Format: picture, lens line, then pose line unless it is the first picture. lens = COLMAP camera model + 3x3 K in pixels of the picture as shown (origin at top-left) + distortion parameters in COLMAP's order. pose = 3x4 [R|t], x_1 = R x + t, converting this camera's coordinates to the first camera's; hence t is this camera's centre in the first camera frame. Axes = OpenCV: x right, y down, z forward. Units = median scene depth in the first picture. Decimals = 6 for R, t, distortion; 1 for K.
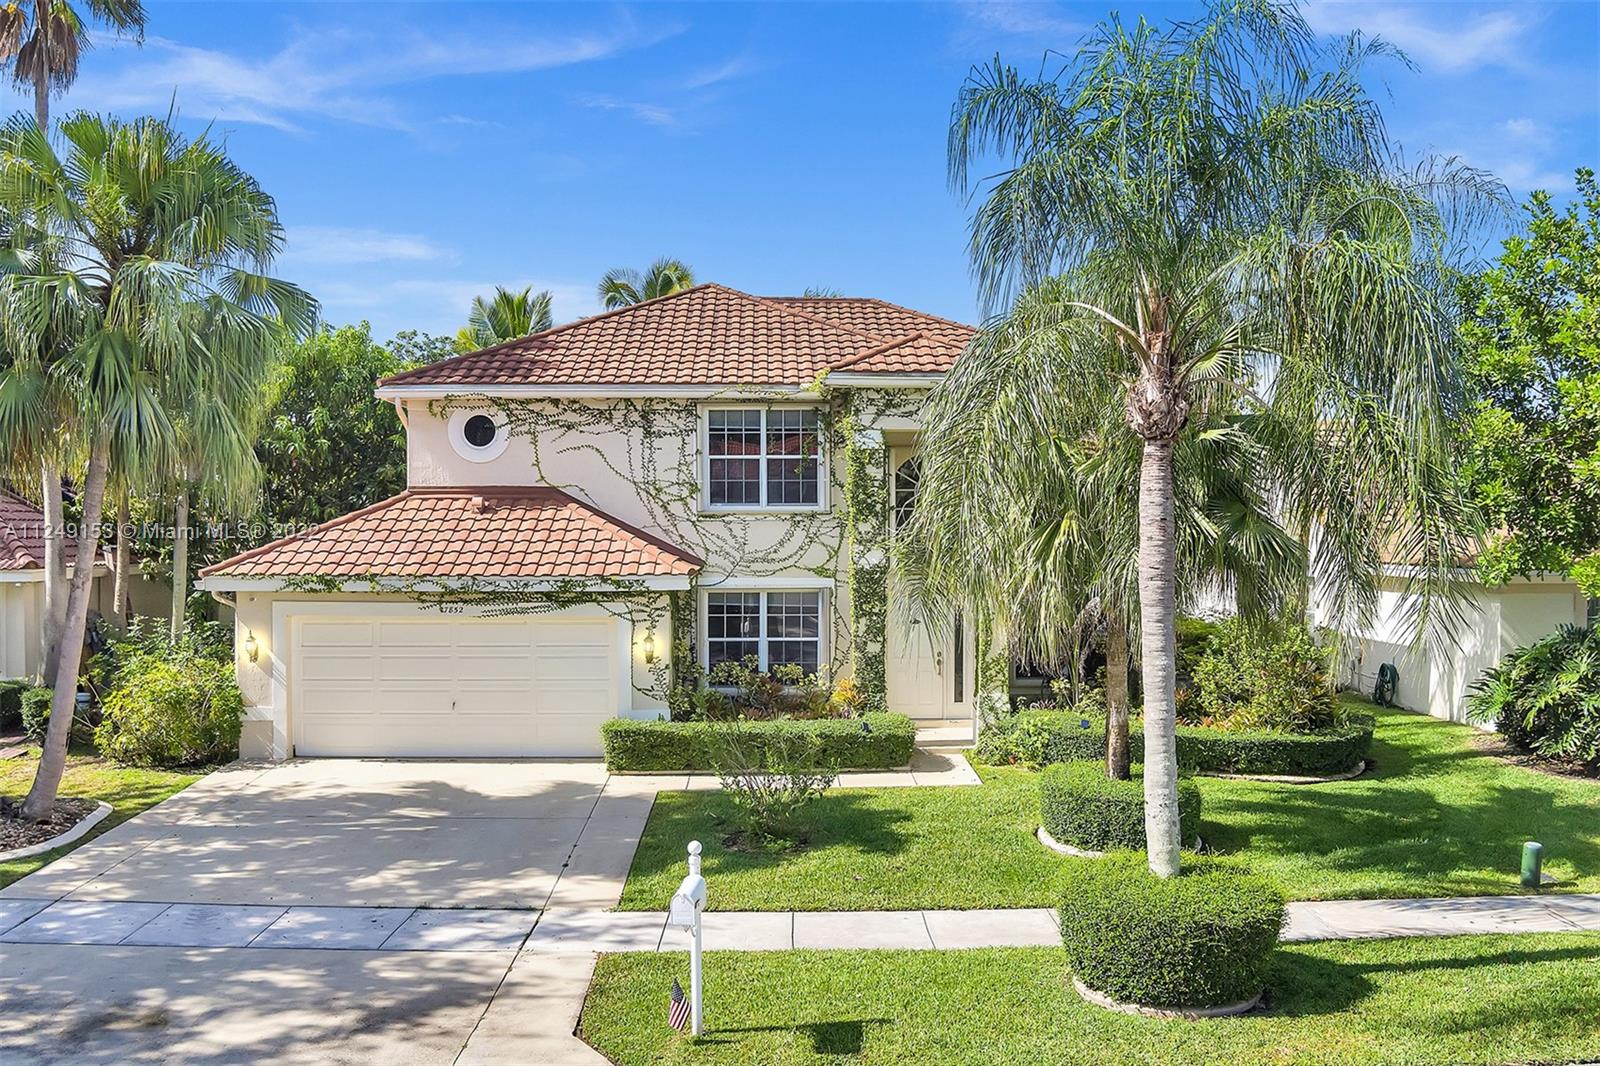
lens RADIAL K [[1293.5, 0, 803.6], [0, 1293.5, 686.5], [0, 0, 1]] dist [-0.090817, 0.002593]
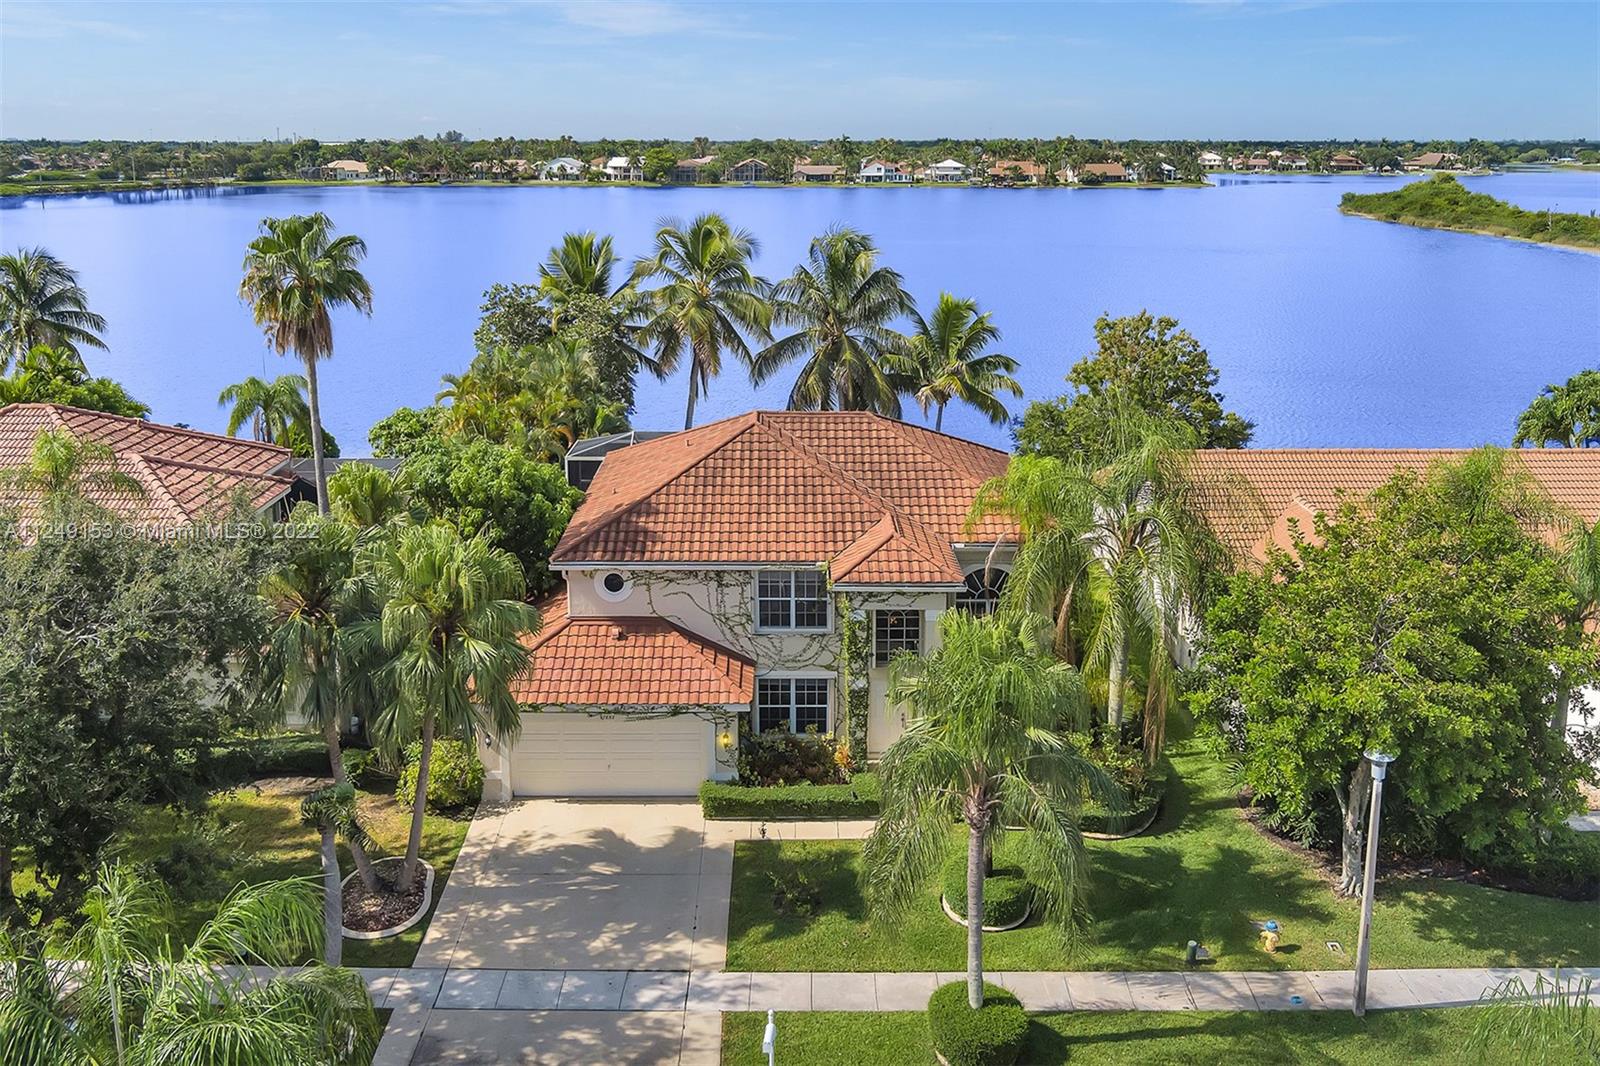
lens RADIAL K [[1316.7, 0, 776.6], [0, 1316.7, 477.9], [0, 0, 1]] dist [-0.042675, 0.000291]
pose [[0.999411, 0.000618, -0.034325, 0.004967], [0.004214, 0.990067, 0.140531, -0.635342], [0.034071, -0.140593, 0.989481, -0.669584]]
